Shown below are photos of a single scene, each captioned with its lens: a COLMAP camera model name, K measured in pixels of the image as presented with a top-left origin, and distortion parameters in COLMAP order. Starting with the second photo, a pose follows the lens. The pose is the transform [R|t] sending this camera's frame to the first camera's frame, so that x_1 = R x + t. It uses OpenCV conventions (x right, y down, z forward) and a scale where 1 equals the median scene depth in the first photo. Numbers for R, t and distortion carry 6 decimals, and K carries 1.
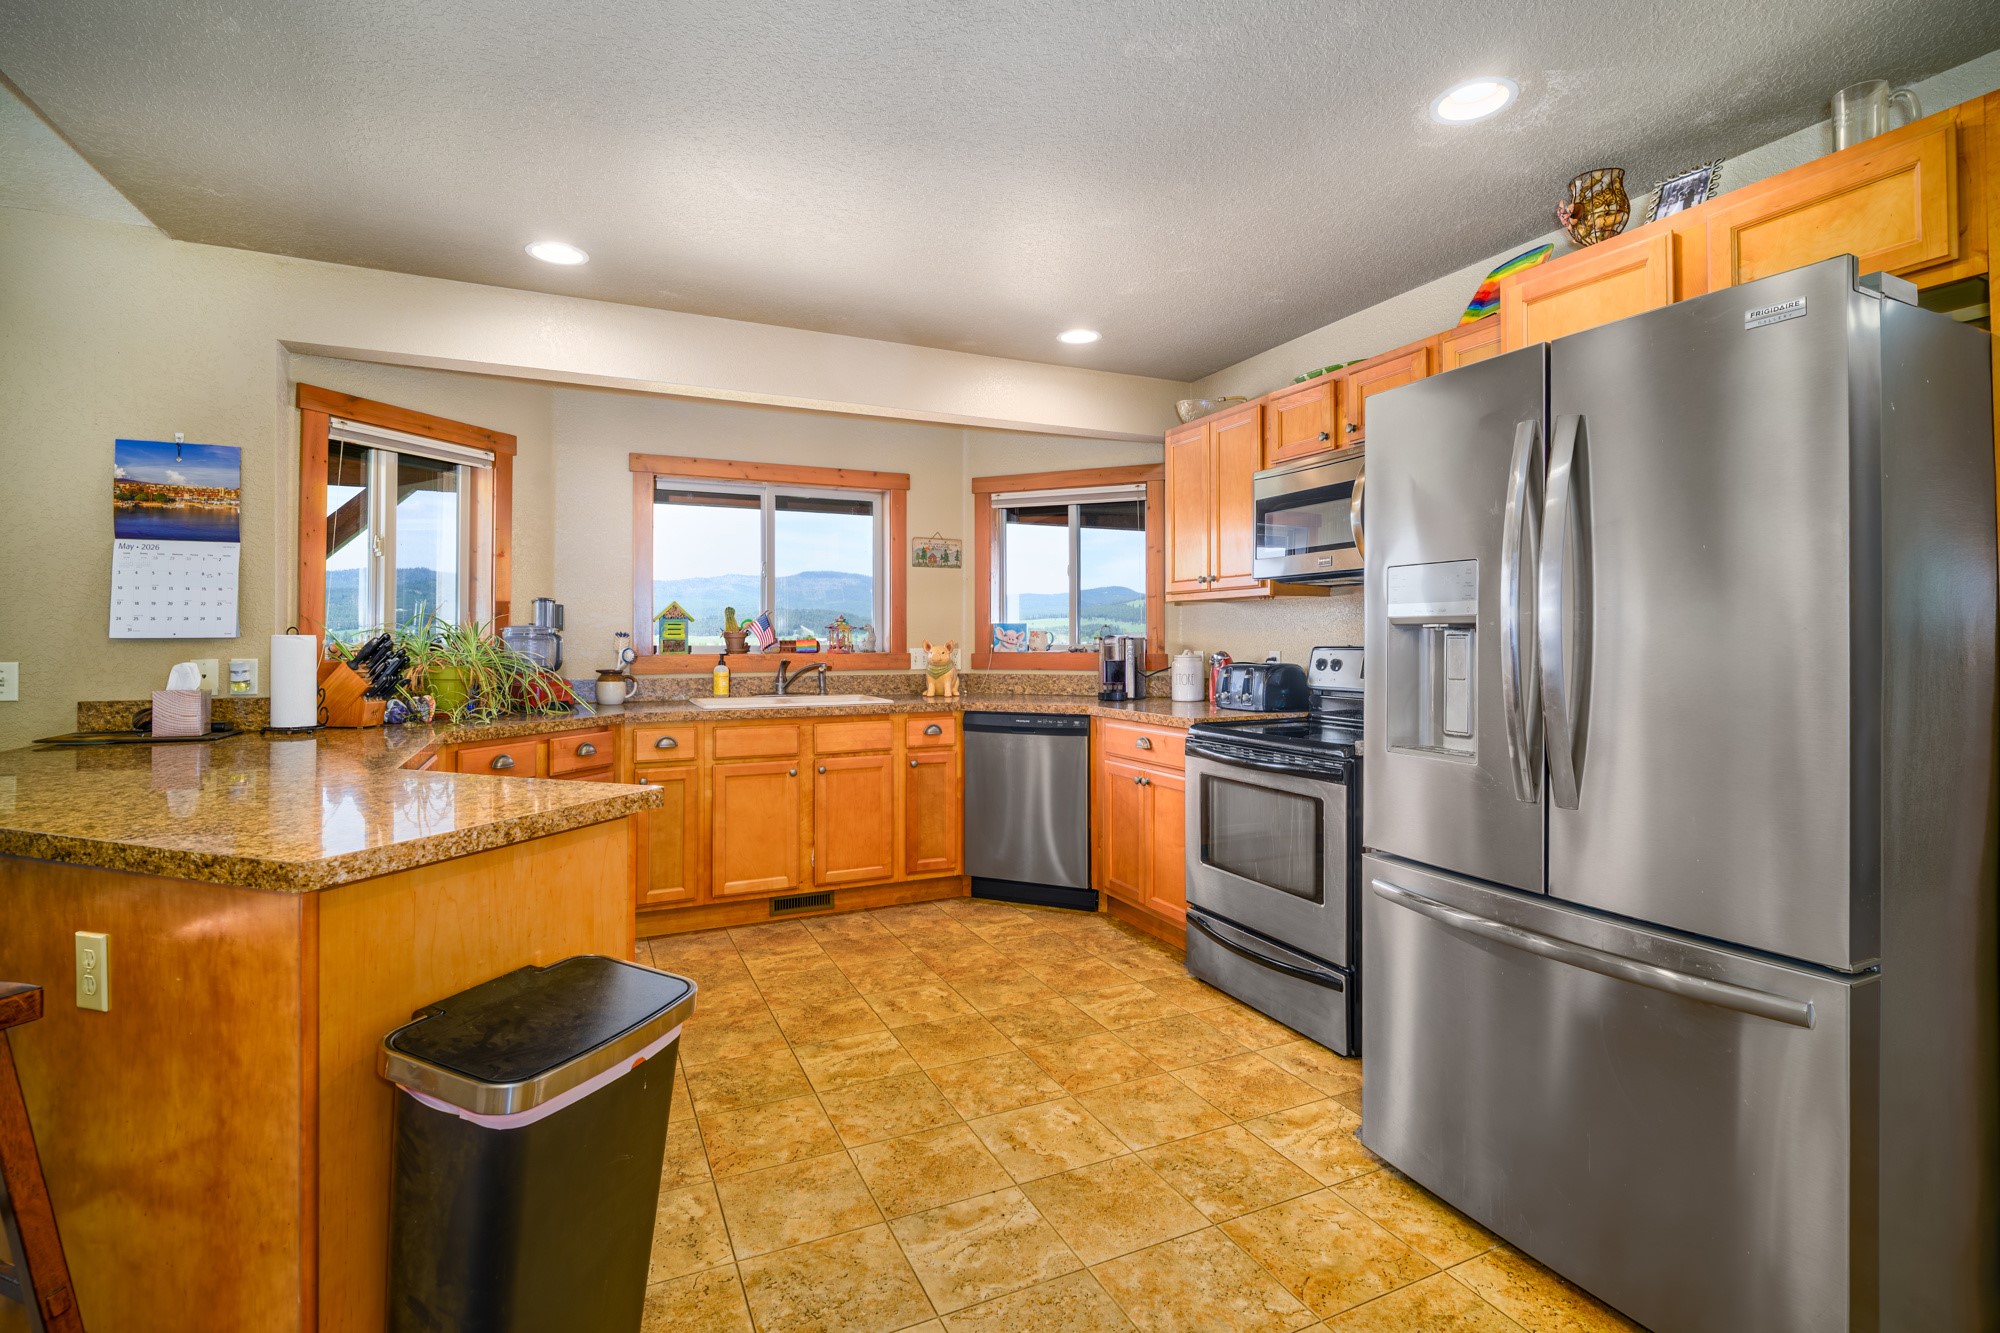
lens RADIAL K [[922.7, 0, 1004.6], [0, 922.7, 646.0], [0, 0, 1]] dist [-0.020127, 0.000034]
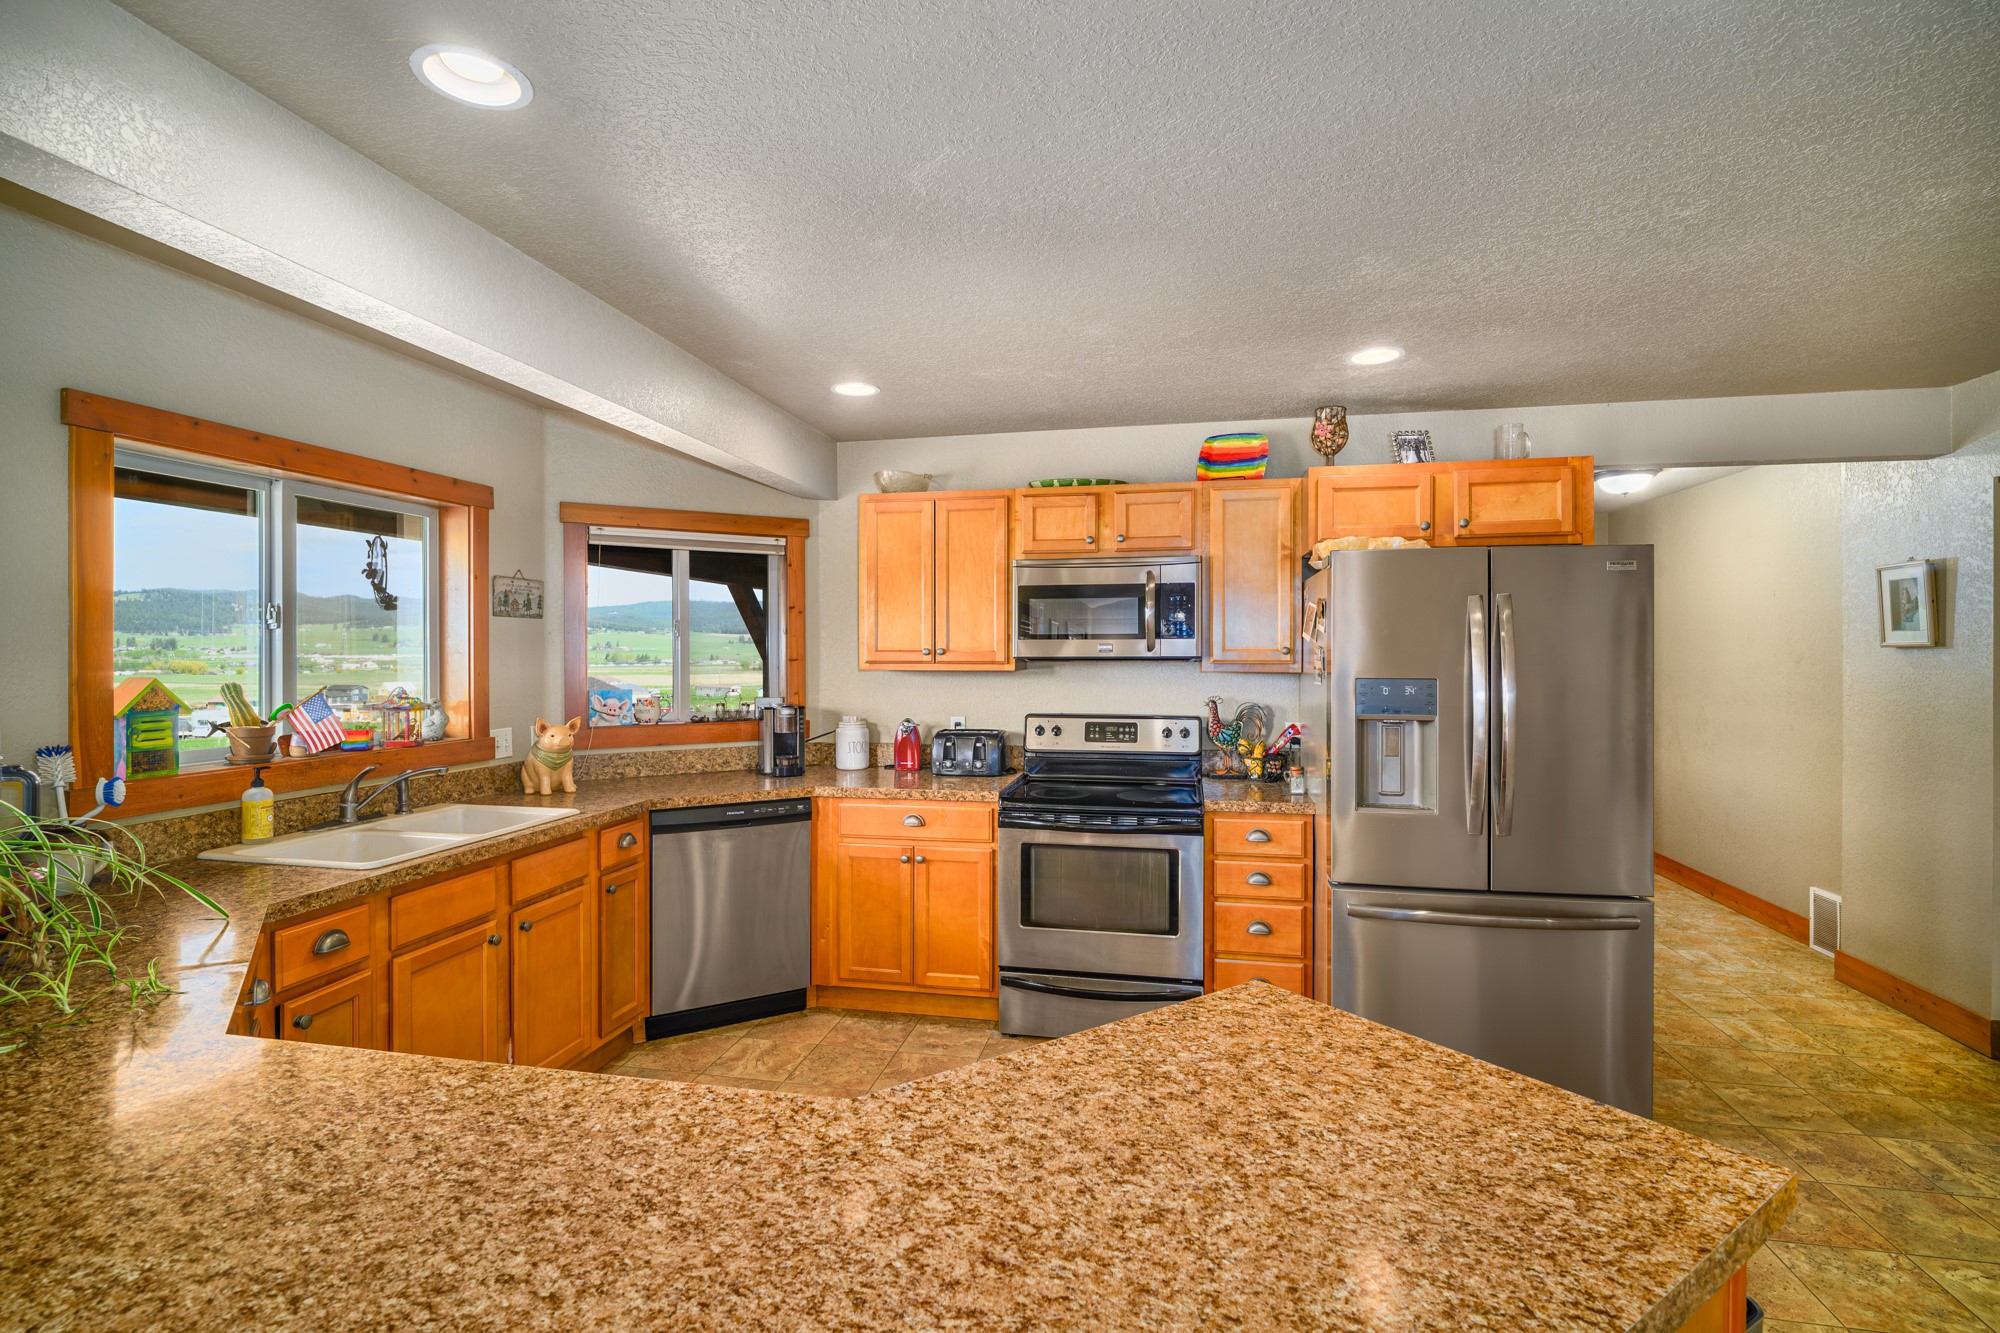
lens RADIAL K [[922.7, 0, 999.6], [0, 922.7, 662.2], [0, 0, 1]] dist [-0.020127, 0.000034]
pose [[0.599225, -0.010543, 0.800511, -0.508314], [0.005417, 0.999944, 0.009114, -0.063542], [-0.800562, -0.001125, 0.599249, 0.294141]]
